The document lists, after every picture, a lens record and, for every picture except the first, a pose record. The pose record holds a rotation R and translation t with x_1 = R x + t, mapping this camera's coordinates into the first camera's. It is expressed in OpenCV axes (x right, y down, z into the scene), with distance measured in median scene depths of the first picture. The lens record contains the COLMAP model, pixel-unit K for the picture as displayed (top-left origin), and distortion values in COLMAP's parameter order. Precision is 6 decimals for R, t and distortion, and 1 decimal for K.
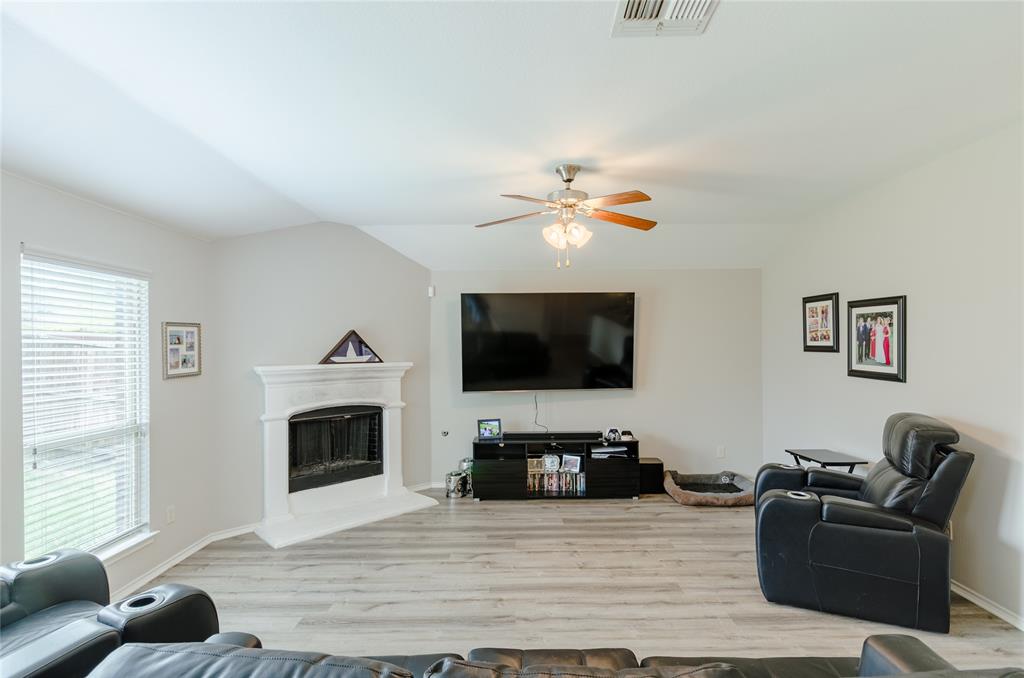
lens RADIAL K [[509.7, 0, 514.0], [0, 509.7, 345.0], [0, 0, 1]] dist [0.004298, -0.000667]
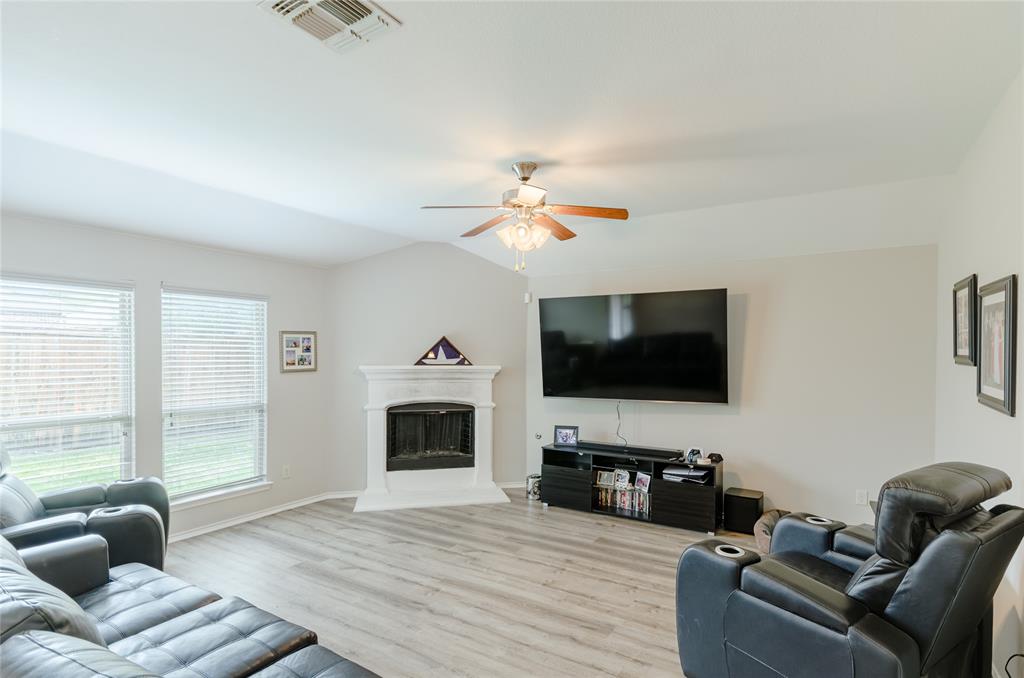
lens RADIAL K [[509.7, 0, 510.7], [0, 509.7, 356.9], [0, 0, 1]] dist [0.004298, -0.000667]
pose [[0.851784, 0.015268, -0.523671, 0.500623], [-0.009600, 0.999862, 0.013536, -0.000073], [0.523805, -0.006502, 0.851813, 0.140114]]
